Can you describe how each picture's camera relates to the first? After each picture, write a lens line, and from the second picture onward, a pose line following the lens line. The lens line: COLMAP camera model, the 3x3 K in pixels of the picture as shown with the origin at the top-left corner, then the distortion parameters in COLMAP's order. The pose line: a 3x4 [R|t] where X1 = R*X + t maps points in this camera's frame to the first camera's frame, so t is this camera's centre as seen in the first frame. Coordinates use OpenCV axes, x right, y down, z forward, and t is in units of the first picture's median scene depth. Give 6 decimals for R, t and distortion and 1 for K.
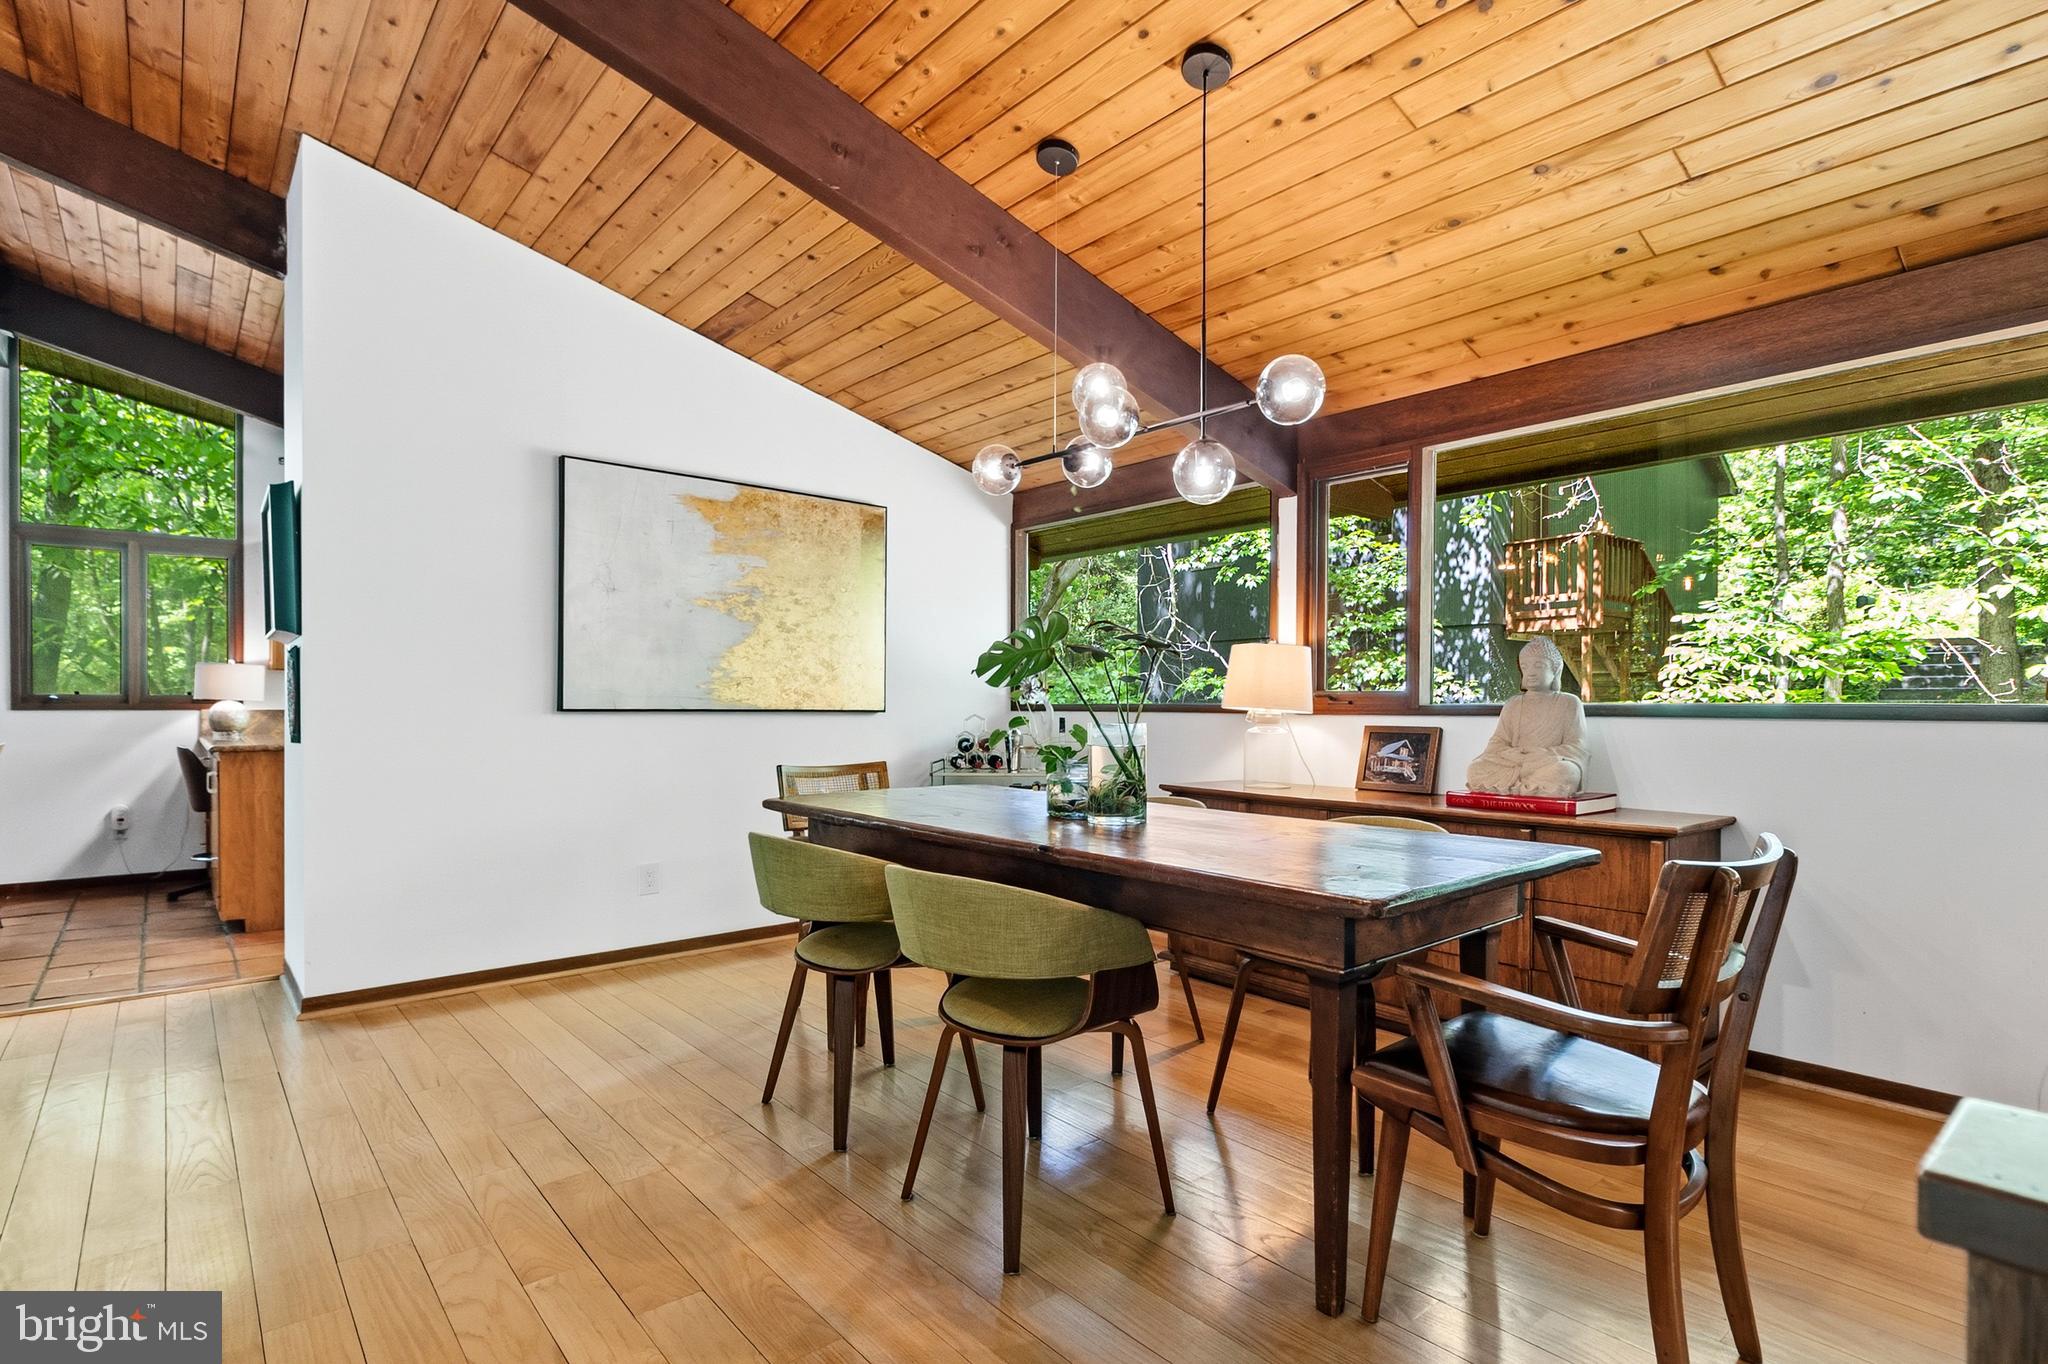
lens RADIAL K [[963.0, 0, 1020.7], [0, 963.0, 688.9], [0, 0, 1]] dist [-0.003103, 0.000114]
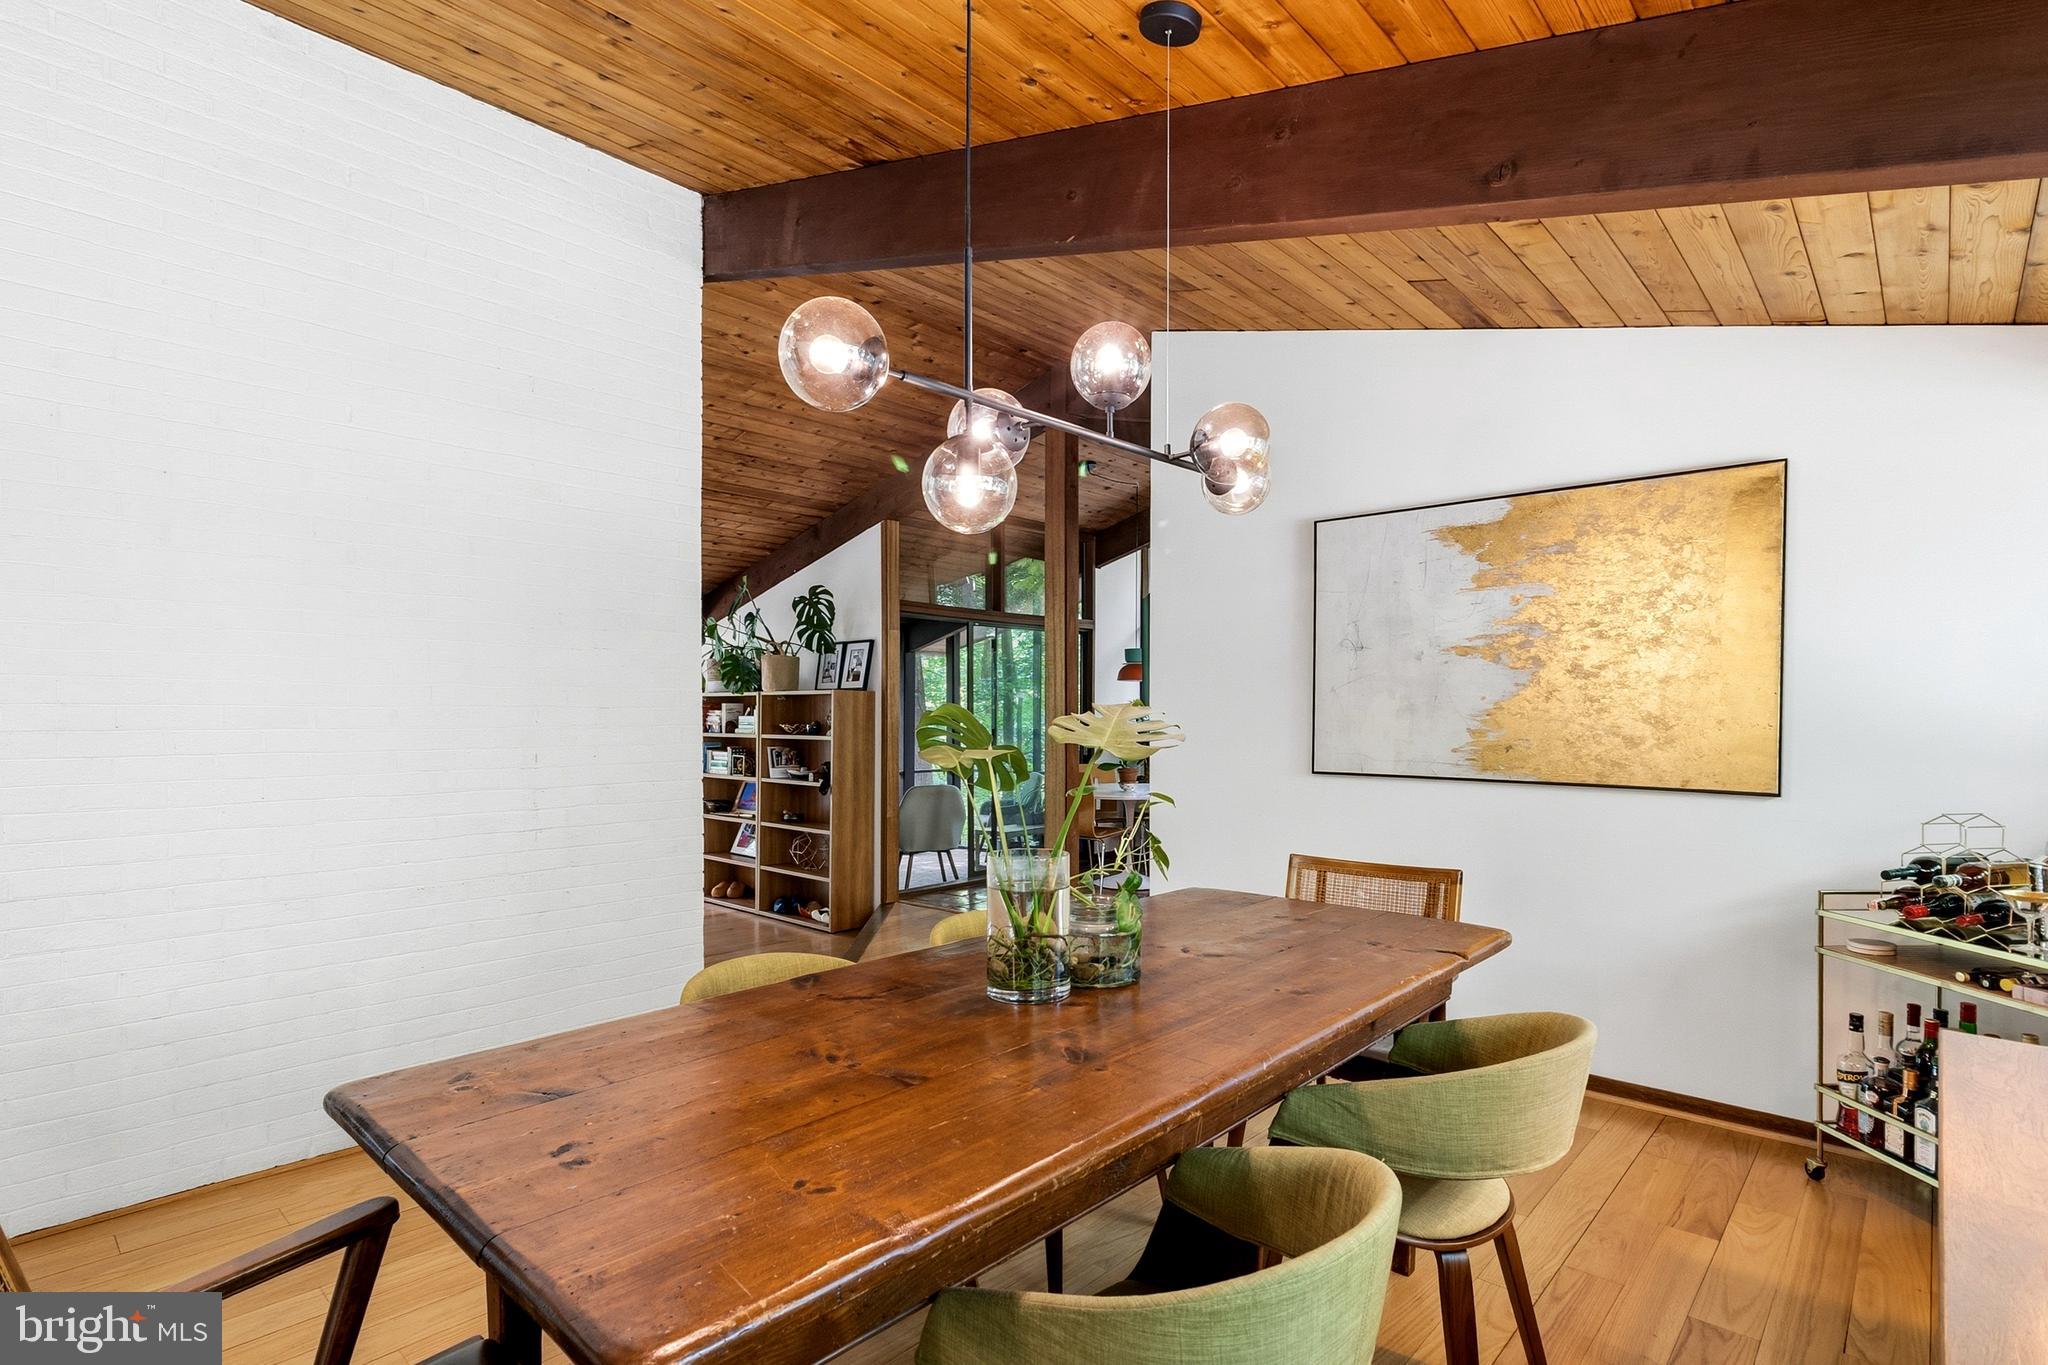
lens RADIAL K [[1019.4, 0, 1050.4], [0, 1019.4, 728.2], [0, 0, 1]] dist [-0.001479, -0.000060]
pose [[0.127229, -0.002774, -0.991869, 0.487525], [-0.004258, 0.999985, -0.003343, -0.016824], [0.991864, 0.004648, 0.127216, 0.512748]]
